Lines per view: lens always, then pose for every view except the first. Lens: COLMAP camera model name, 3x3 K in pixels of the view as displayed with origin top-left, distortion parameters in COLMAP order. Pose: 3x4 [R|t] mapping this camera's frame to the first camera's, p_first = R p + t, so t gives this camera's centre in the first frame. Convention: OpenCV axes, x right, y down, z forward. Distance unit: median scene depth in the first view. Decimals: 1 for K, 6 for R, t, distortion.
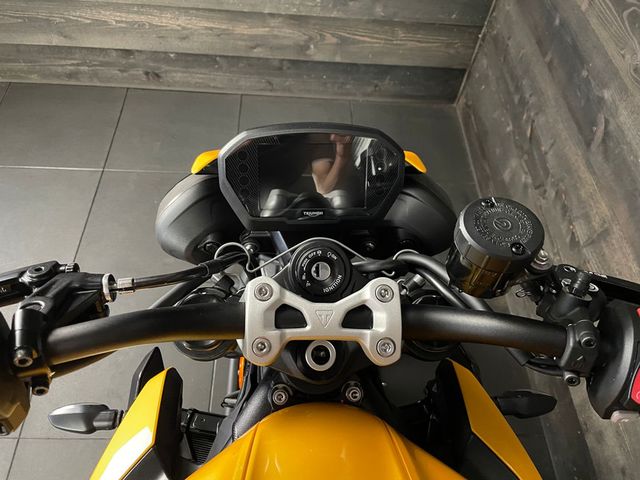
lens RADIAL K [[479.1, 0, 325.9], [0, 479.1, 238.3], [0, 0, 1]] dist [0.090106, -0.114788]
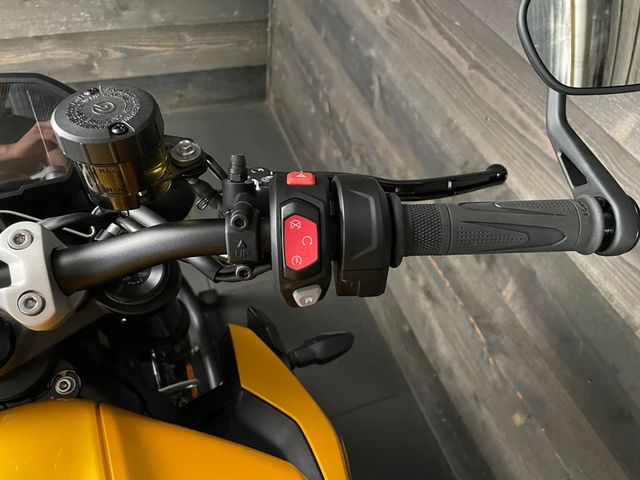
lens RADIAL K [[479.6, 0, 321.2], [0, 479.6, 243.6], [0, 0, 1]] dist [0.080633, -0.100192]
pose [[0.944006, -0.240706, 0.225637, 0.087321], [0.249836, 0.968209, -0.012378, 0.054699], [-0.215485, 0.068058, 0.974133, 0.024653]]
